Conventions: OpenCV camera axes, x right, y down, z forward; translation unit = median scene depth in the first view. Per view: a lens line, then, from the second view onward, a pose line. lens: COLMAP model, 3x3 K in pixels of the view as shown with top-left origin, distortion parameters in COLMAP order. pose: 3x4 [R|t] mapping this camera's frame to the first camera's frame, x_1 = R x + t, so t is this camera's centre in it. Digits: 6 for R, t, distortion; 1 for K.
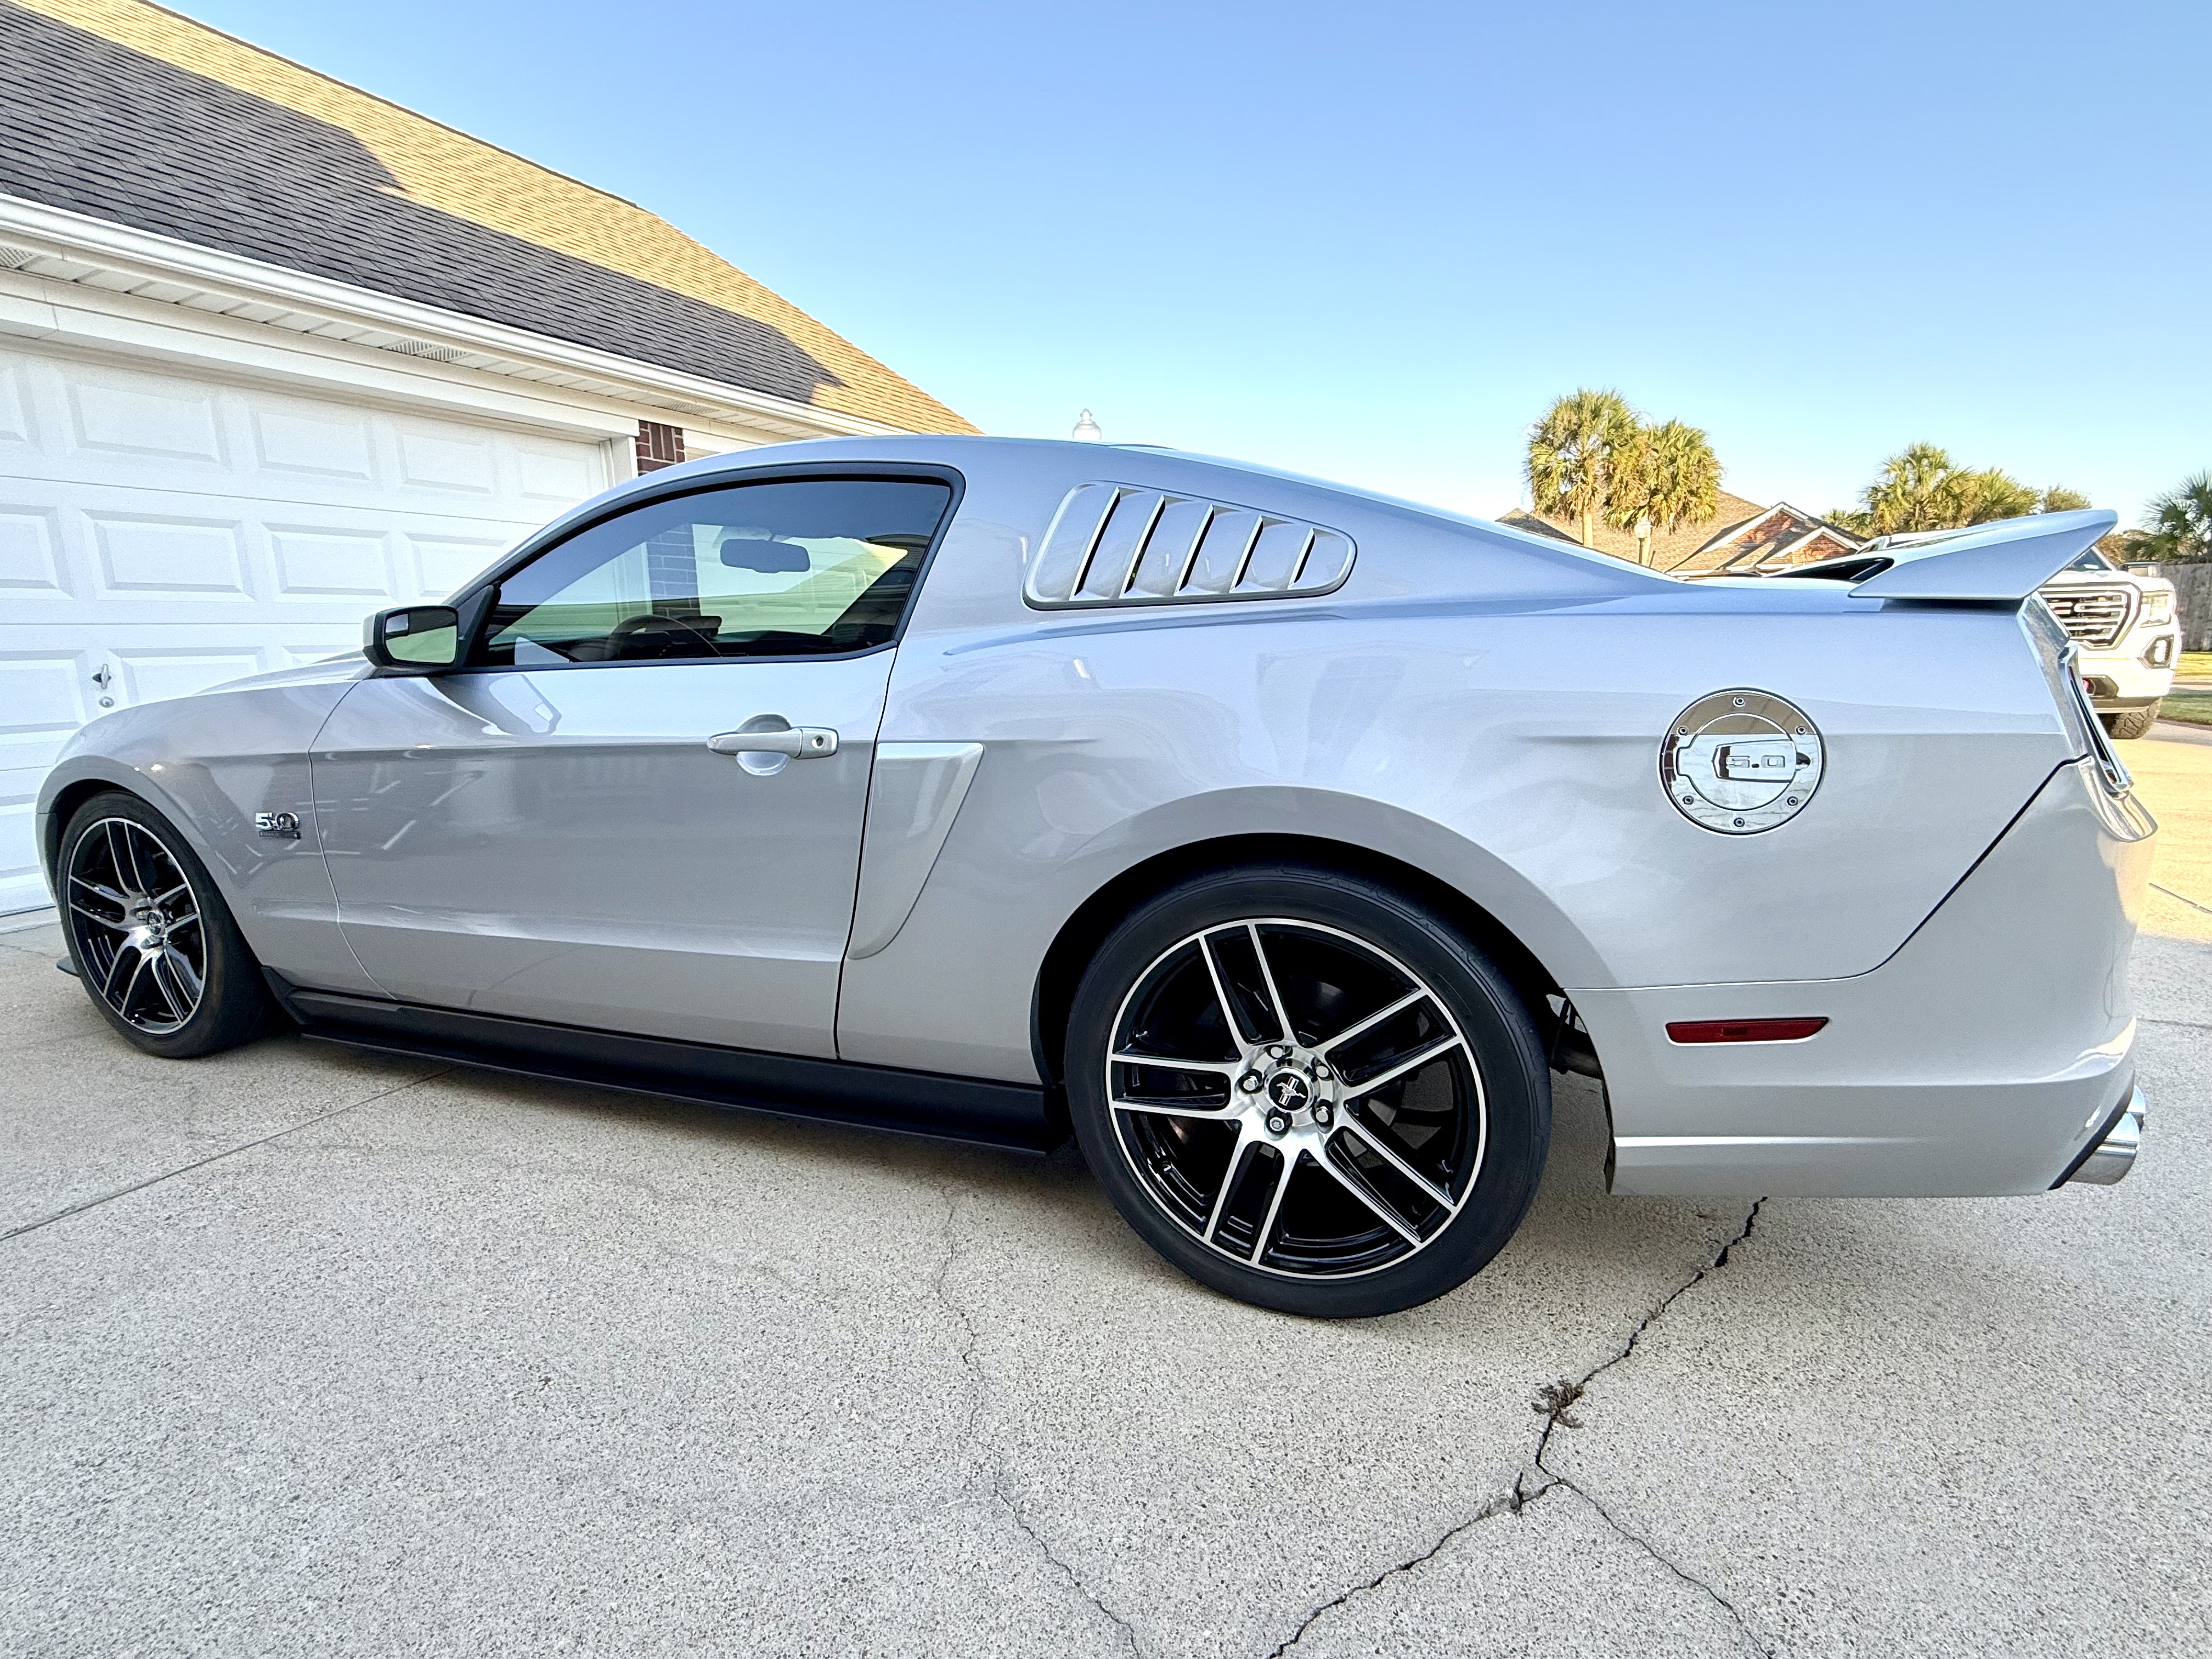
lens RADIAL K [[1016.6, 0, 1097.7], [0, 1016.6, 831.7], [0, 0, 1]] dist [0.001280, -0.001161]
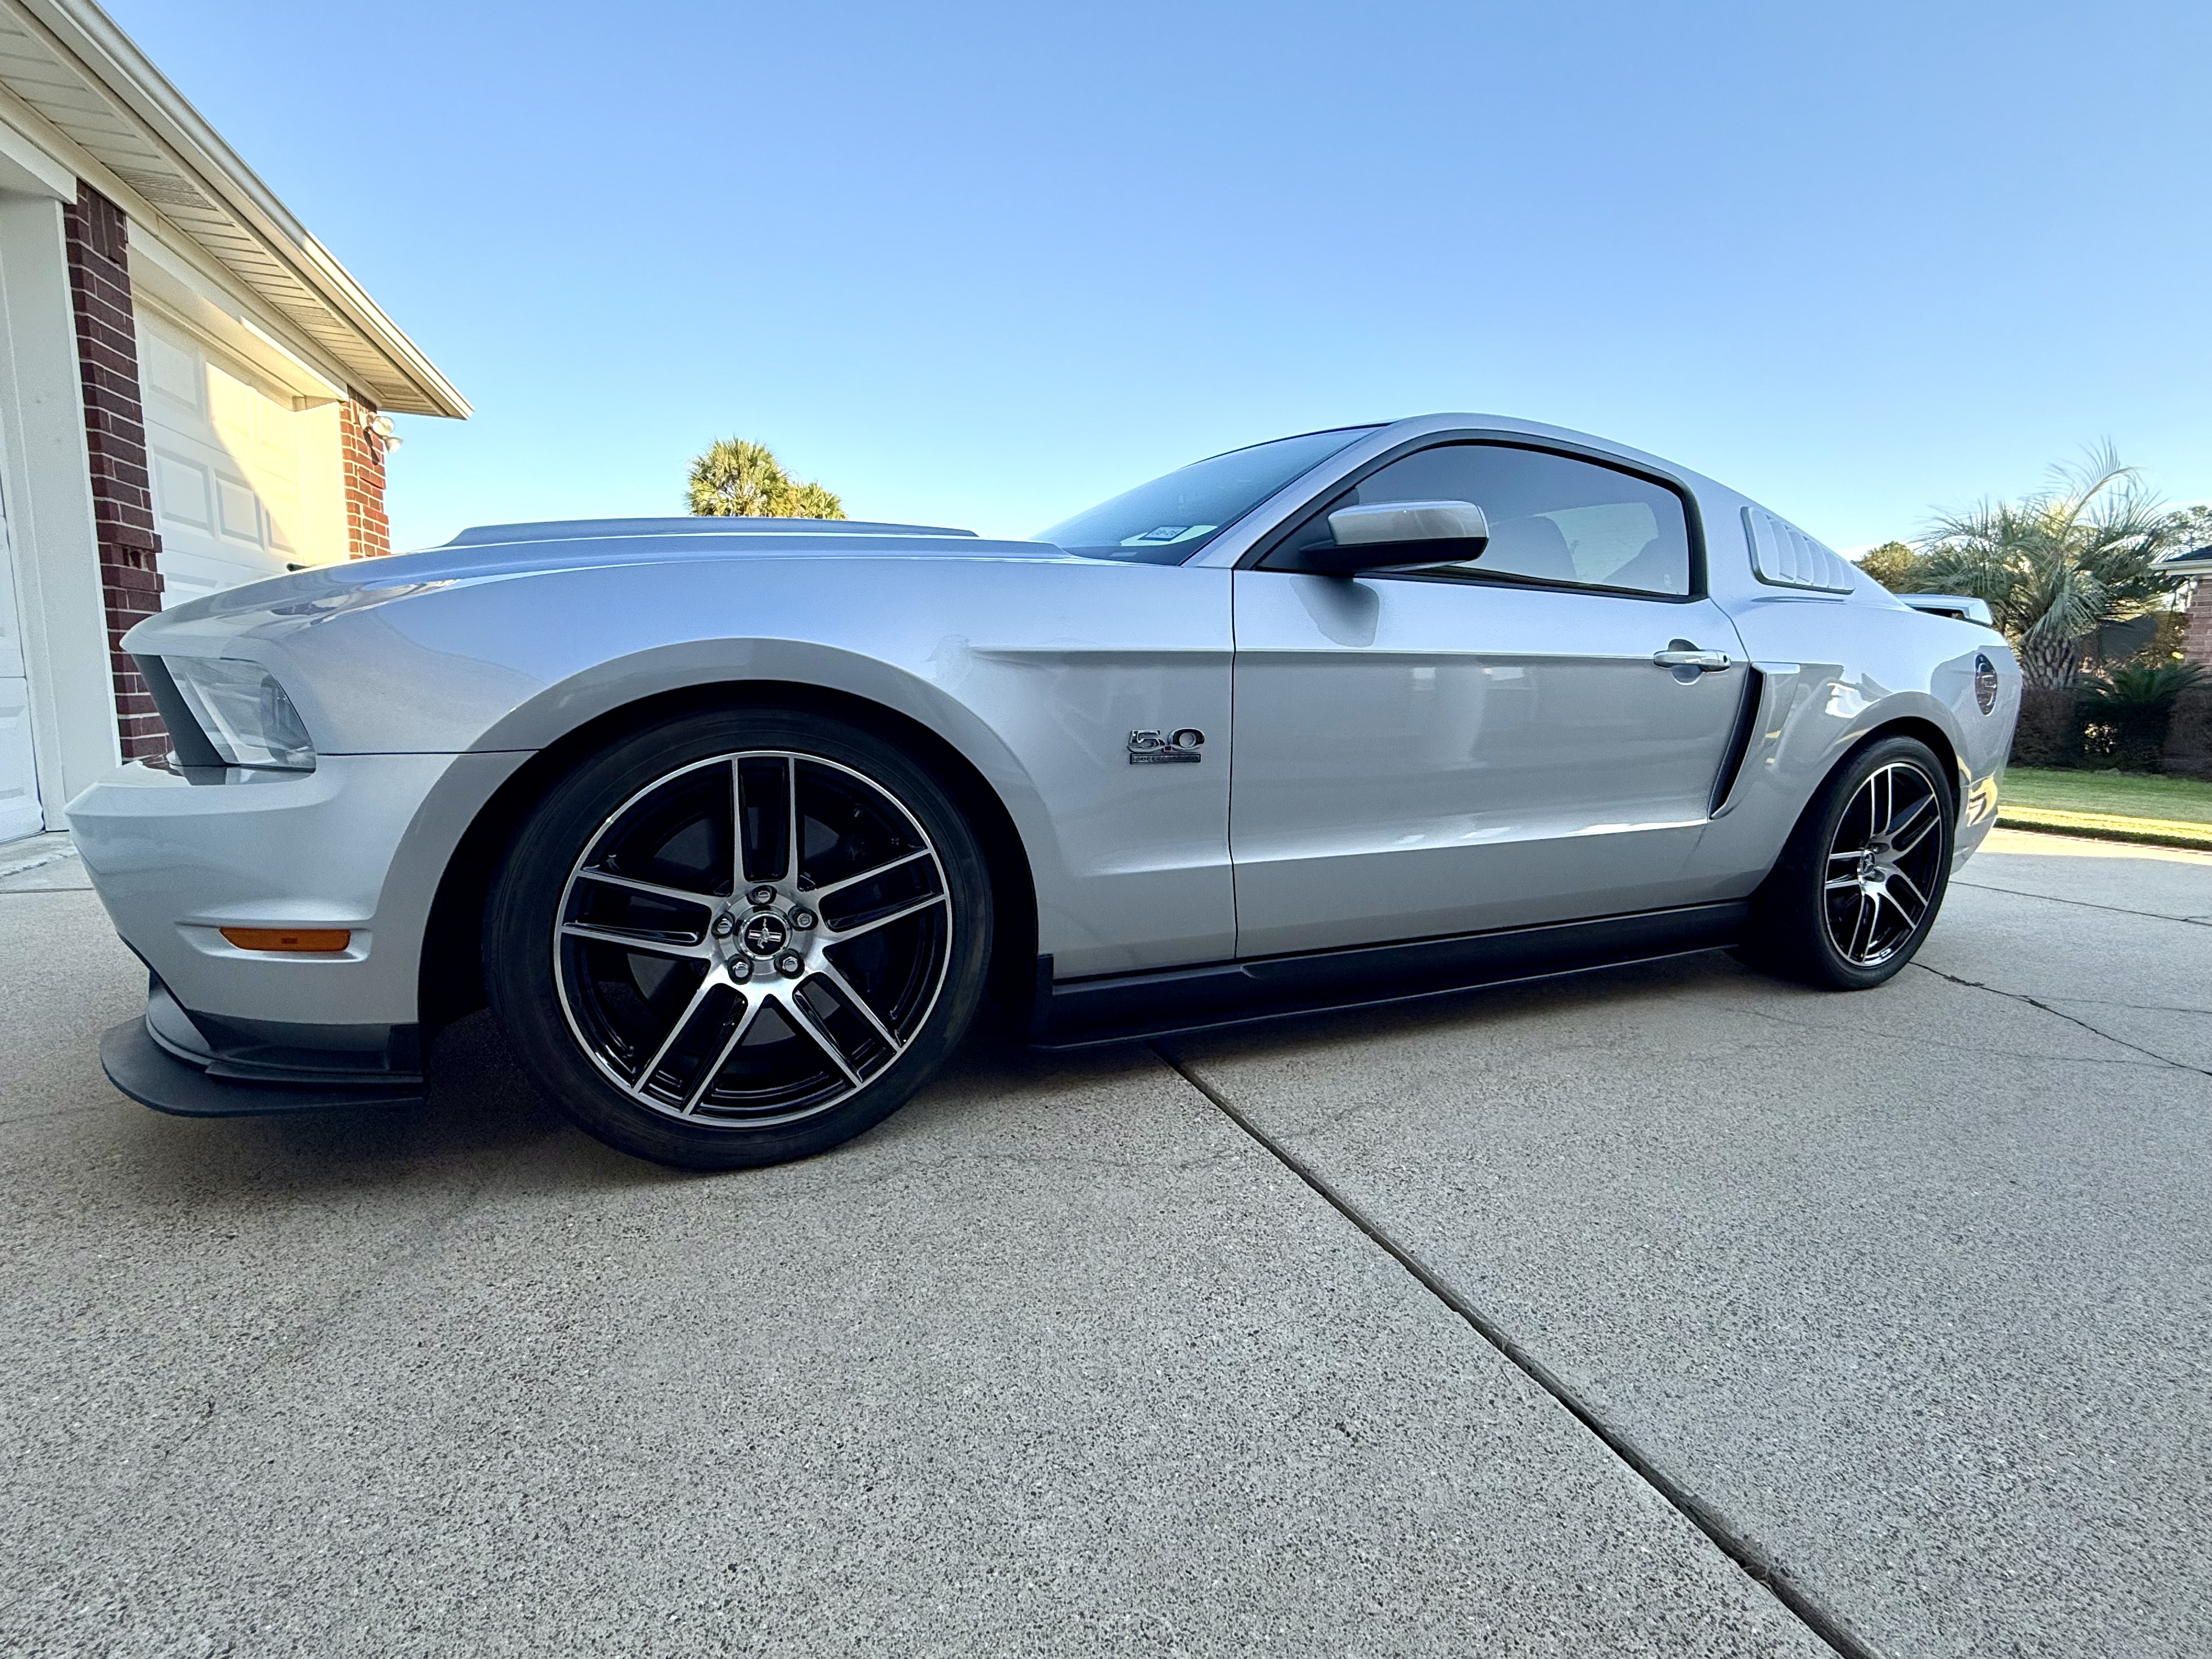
lens RADIAL K [[1016.6, 0, 1096.7], [0, 1016.6, 830.7], [0, 0, 1]] dist [0.001280, -0.001161]
pose [[0.671037, -0.058420, 0.739119, -1.617884], [0.083021, 0.996542, 0.003392, 0.057676], [-0.736761, 0.059086, 0.673567, 0.608457]]
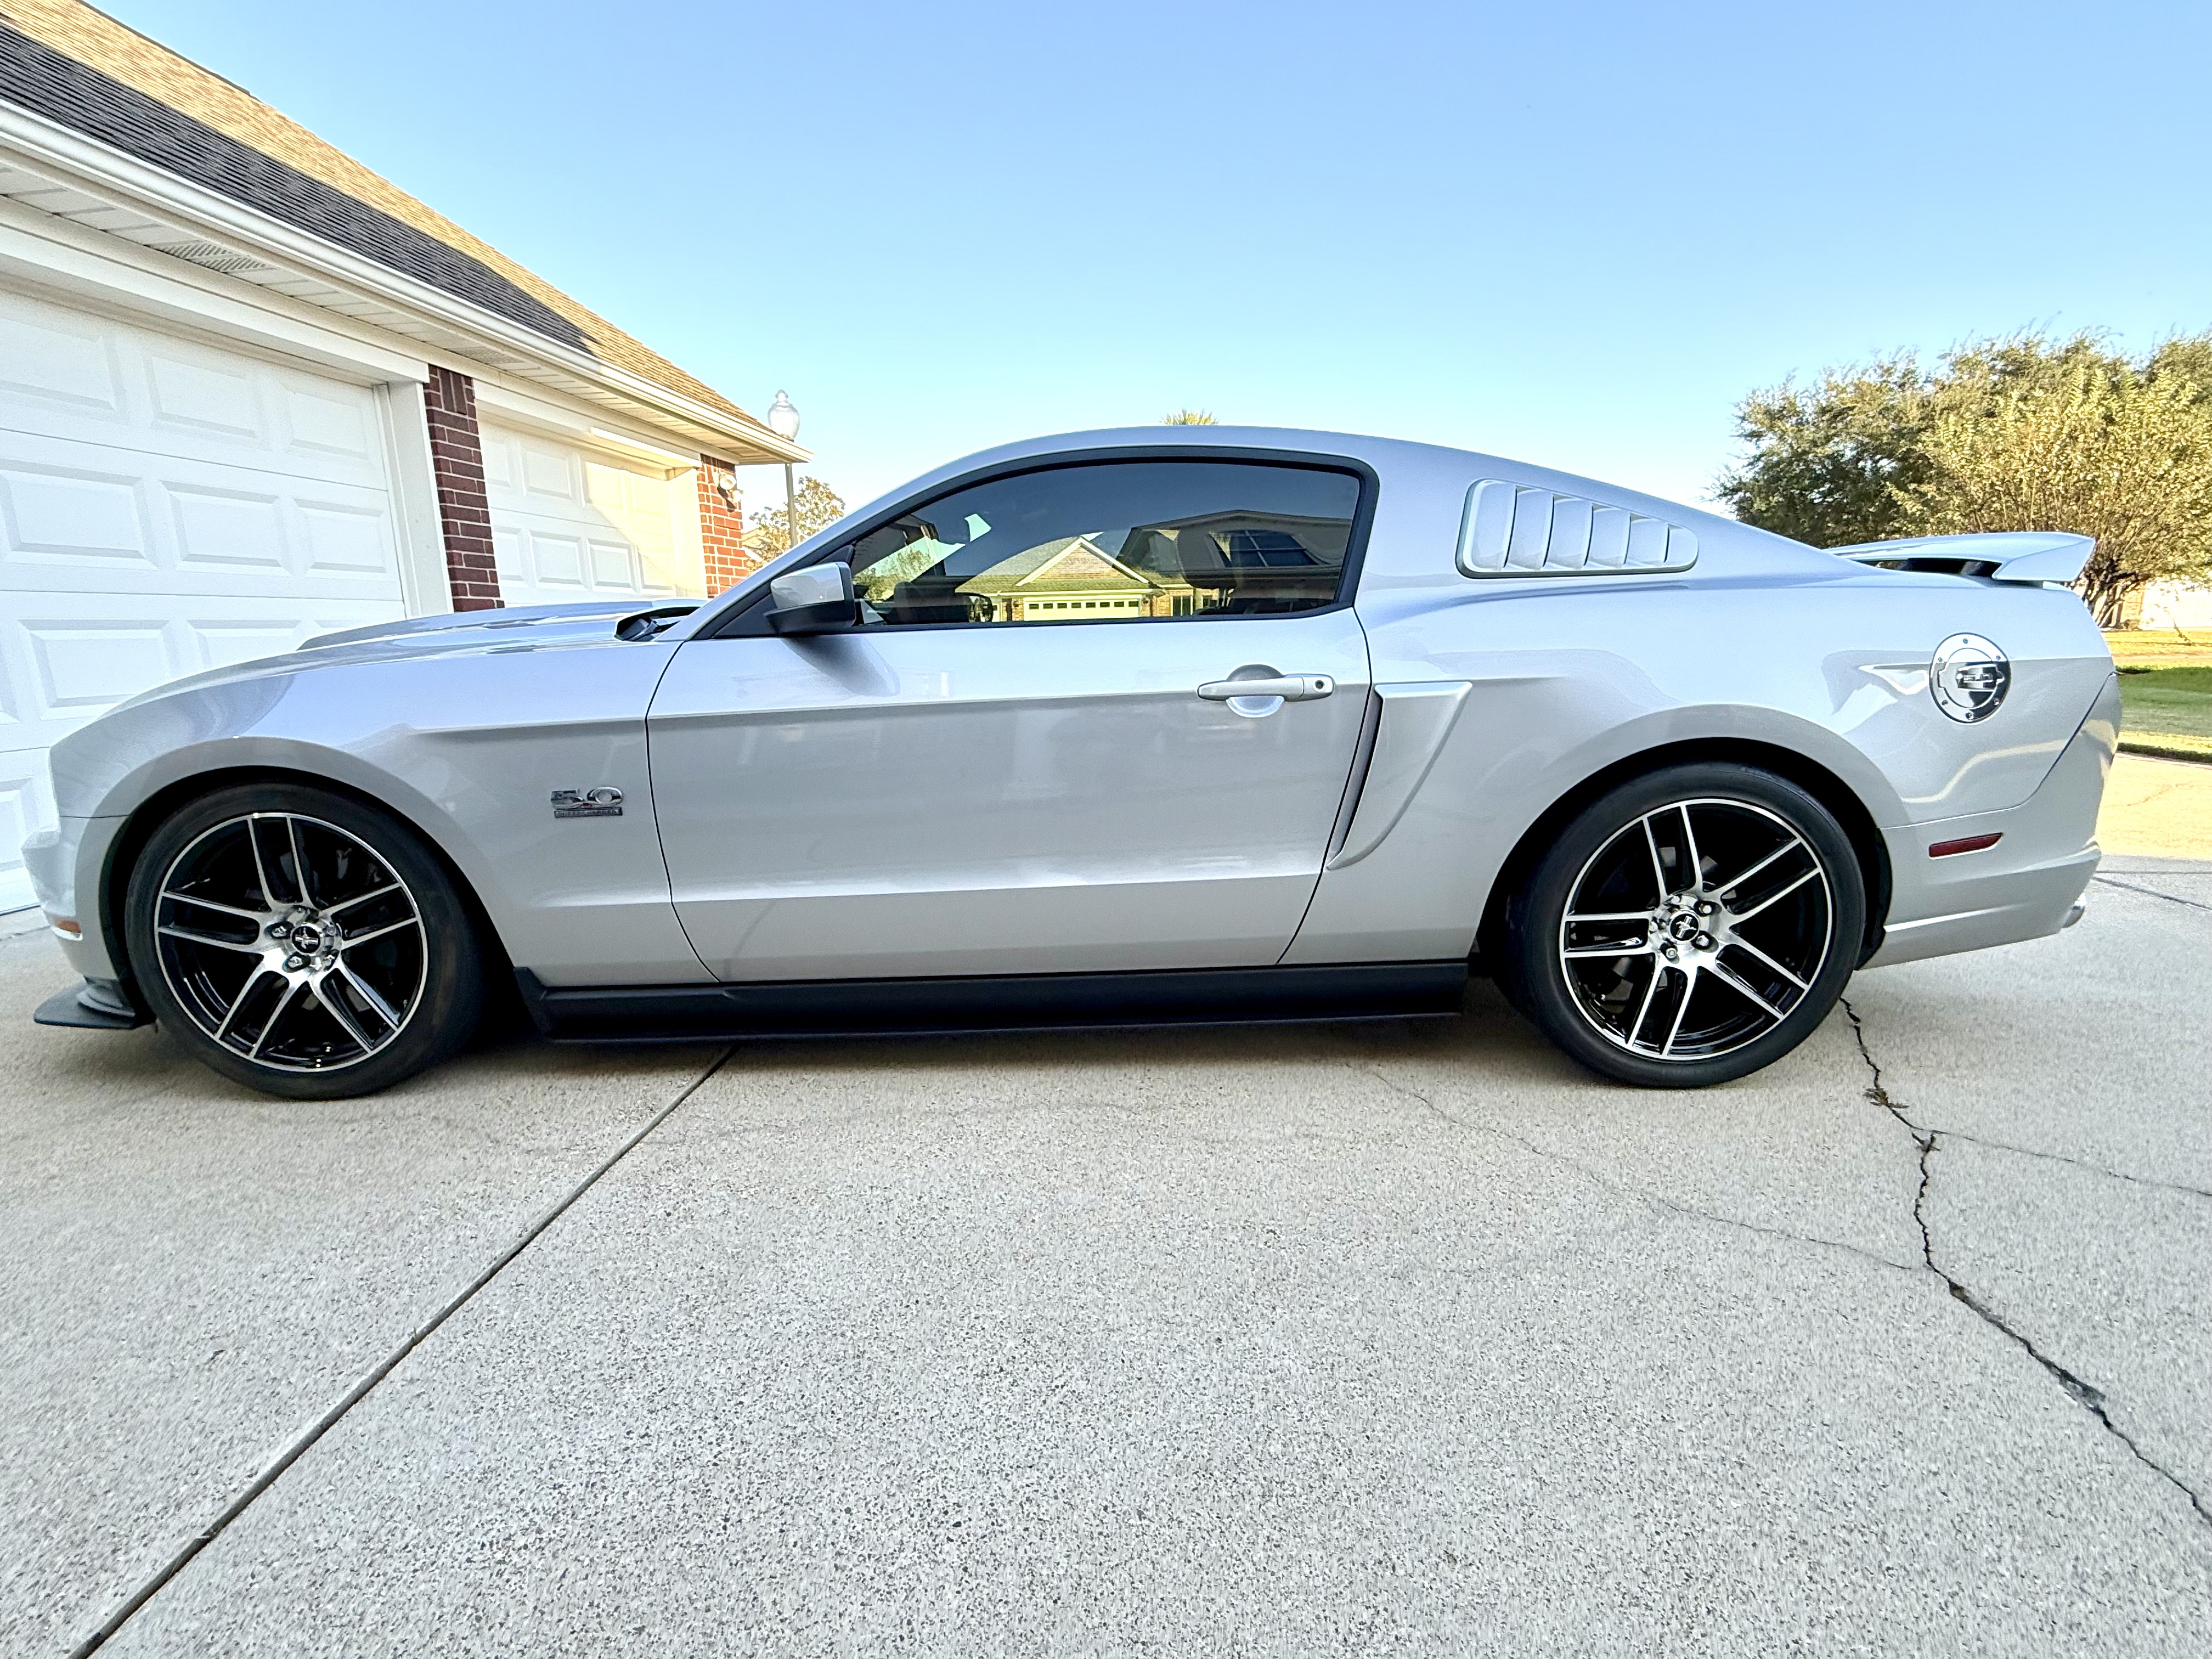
lens RADIAL K [[1016.6, 0, 1099.4], [0, 1016.6, 827.4], [0, 0, 1]] dist [0.001280, -0.001161]
pose [[0.930752, -0.063905, 0.360024, -0.814081], [0.063797, 0.997888, 0.012196, 0.039208], [-0.360043, 0.011617, 0.932863, -0.010744]]
